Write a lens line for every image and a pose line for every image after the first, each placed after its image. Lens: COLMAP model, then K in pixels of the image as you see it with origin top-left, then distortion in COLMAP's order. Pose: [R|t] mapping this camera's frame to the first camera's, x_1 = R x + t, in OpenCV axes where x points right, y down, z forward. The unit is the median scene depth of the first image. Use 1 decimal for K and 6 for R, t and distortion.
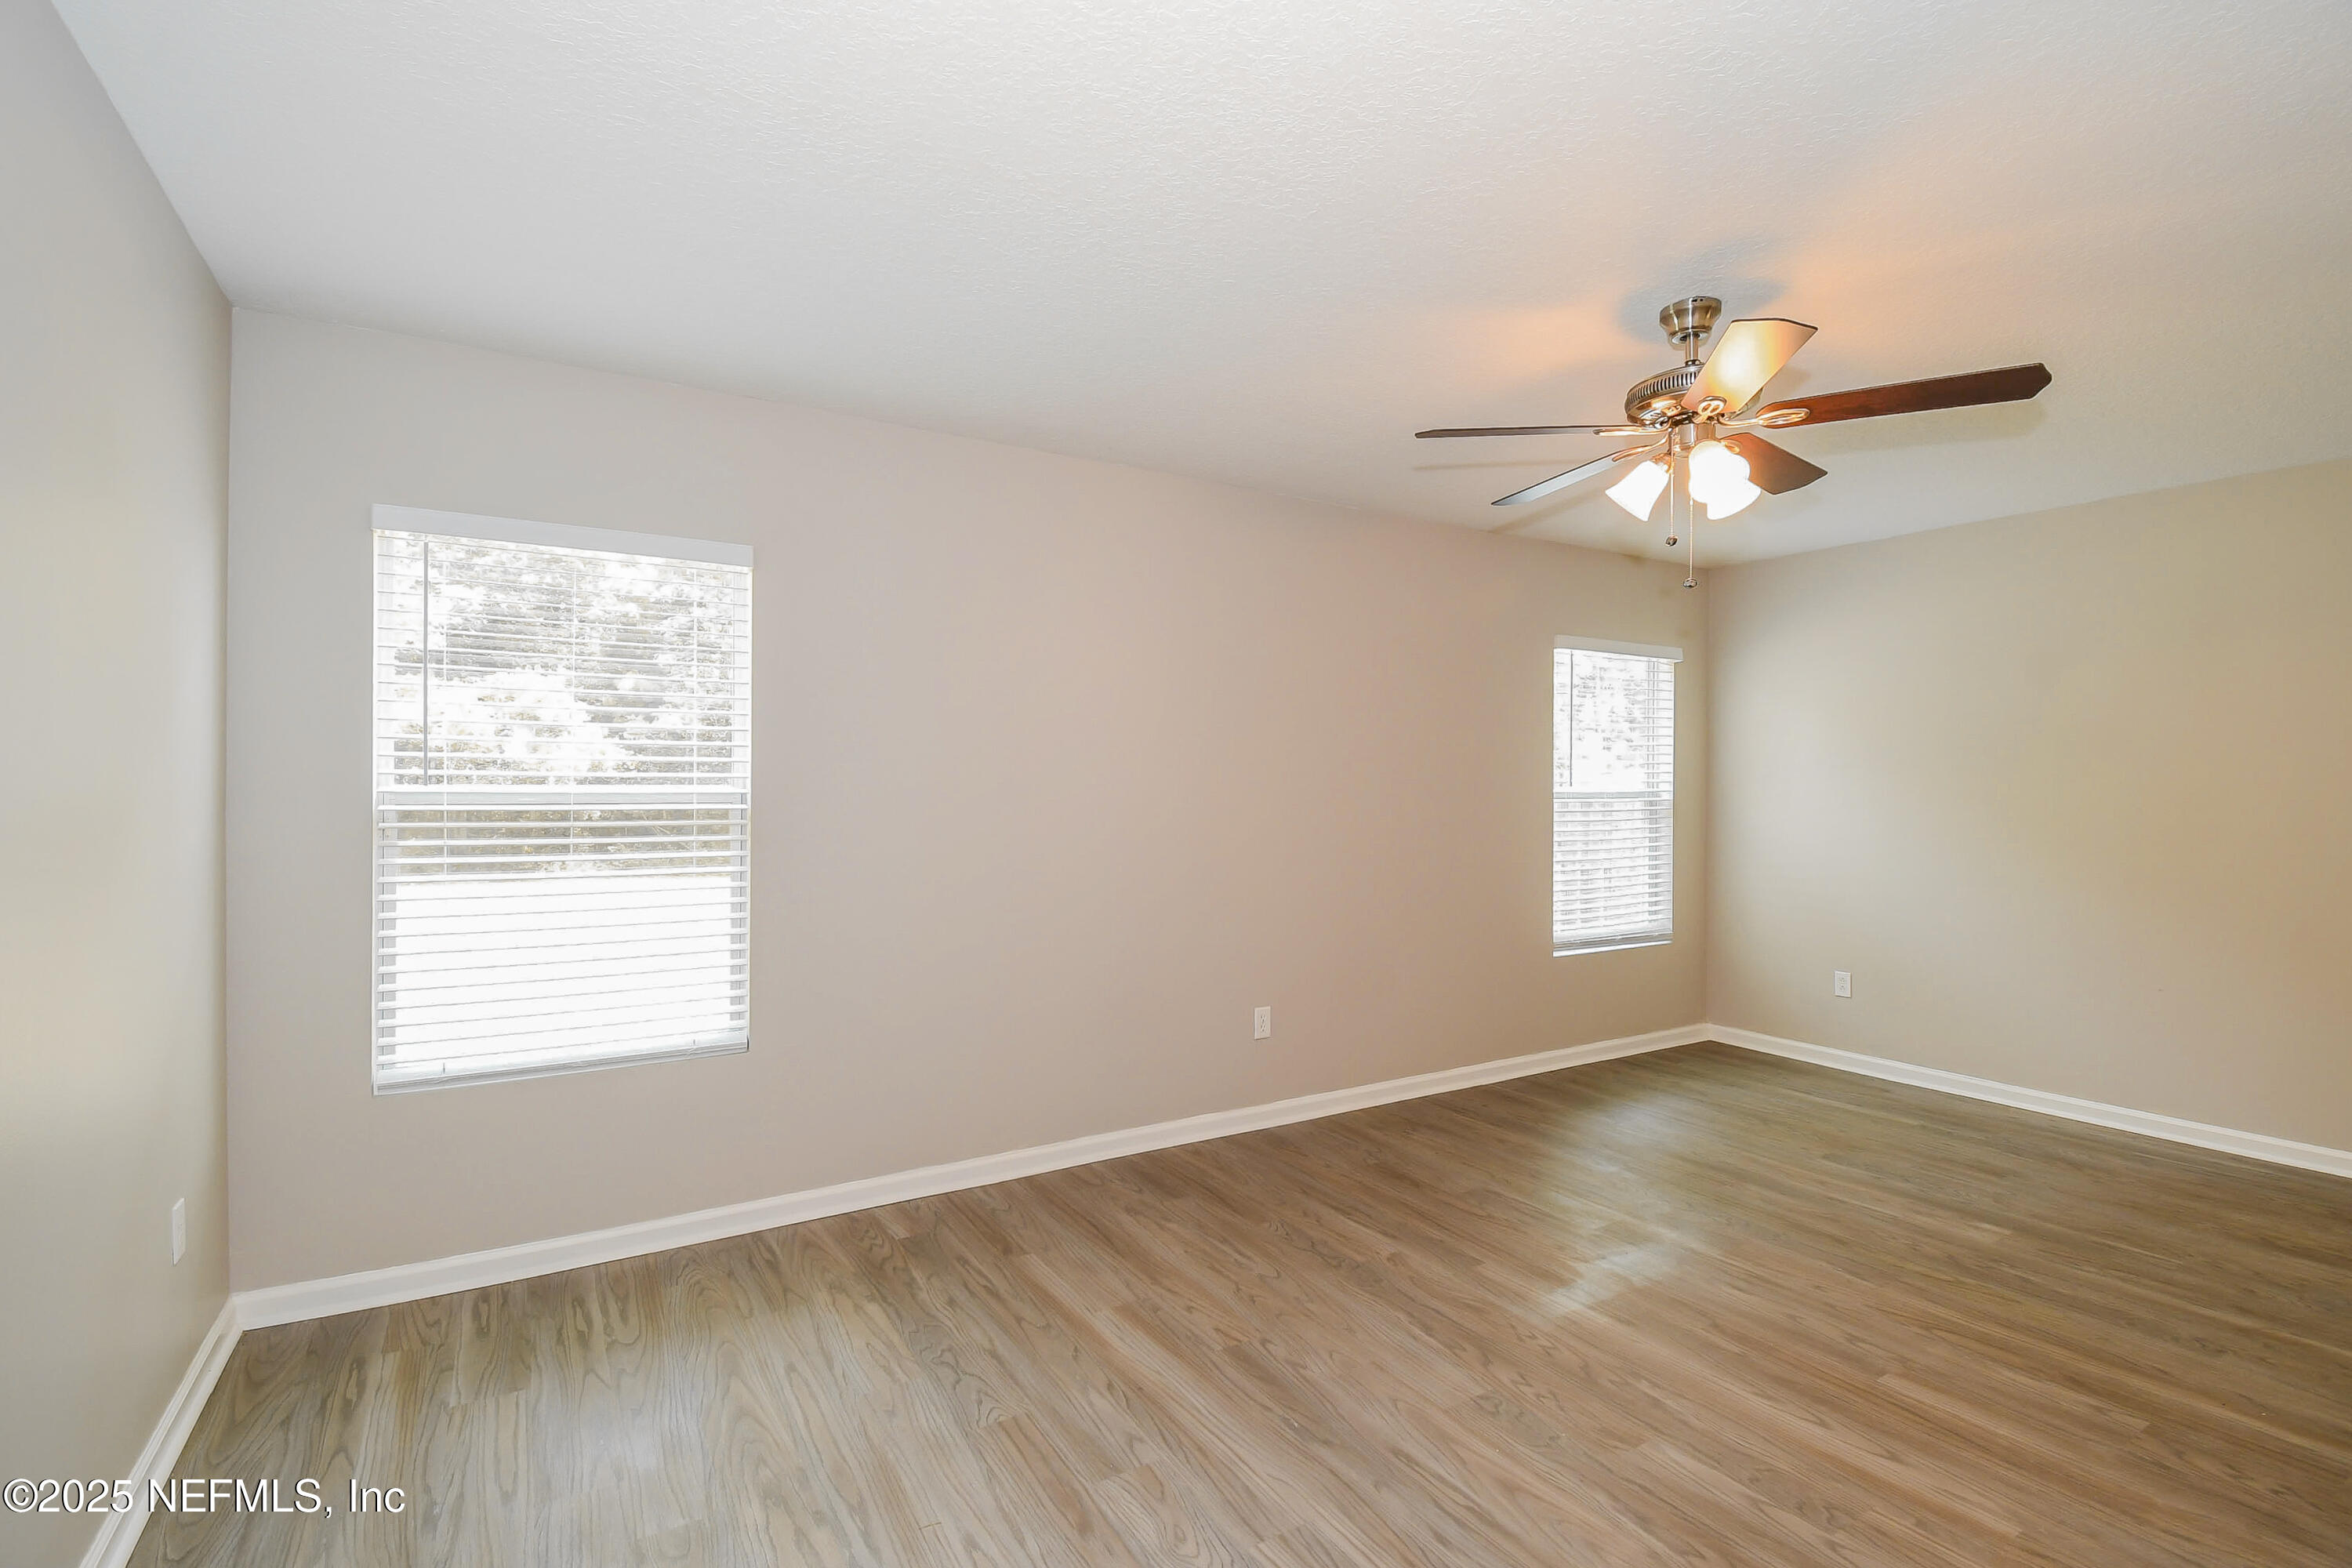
lens RADIAL K [[1052.4, 0, 1149.0], [0, 1052.4, 763.7], [0, 0, 1]] dist [0.040013, -0.026341]
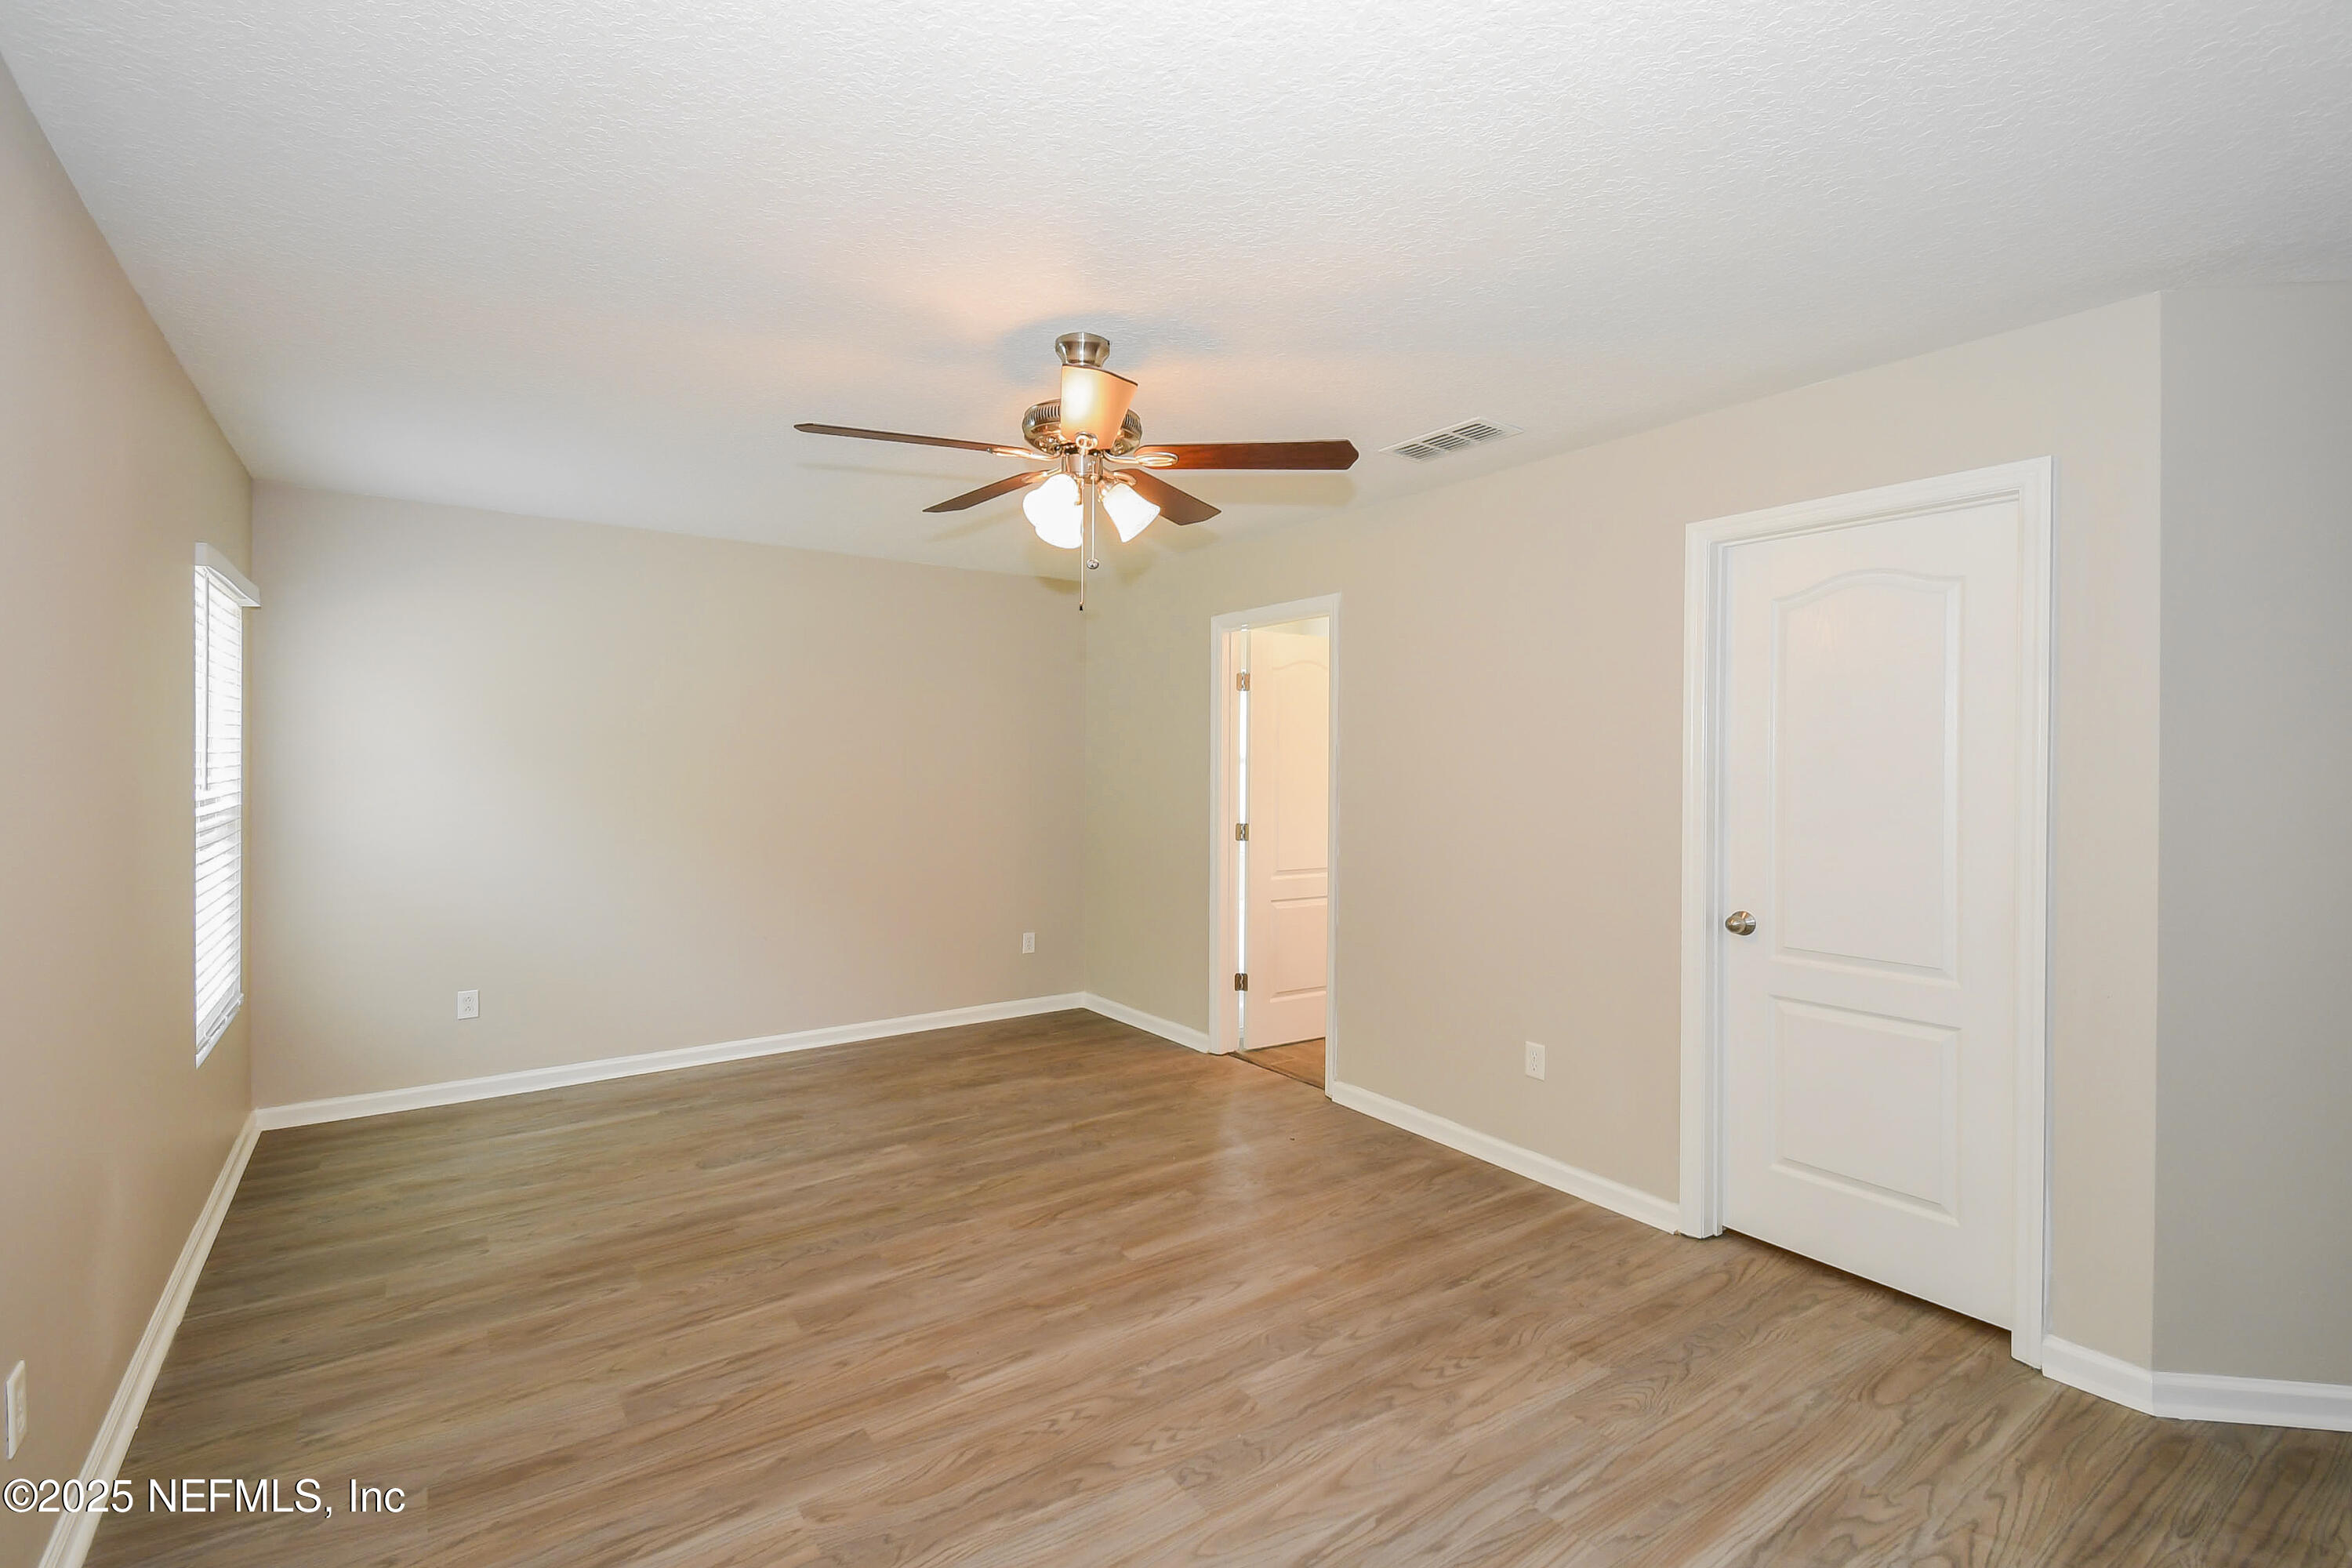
lens RADIAL K [[1052.4, 0, 1149.0], [0, 1052.4, 763.7], [0, 0, 1]] dist [0.040013, -0.026341]
pose [[-0.068204, -0.004772, 0.997660, -0.451872], [-0.020956, 0.999775, 0.003350, -0.011941], [-0.997451, -0.020679, -0.068288, 0.852602]]
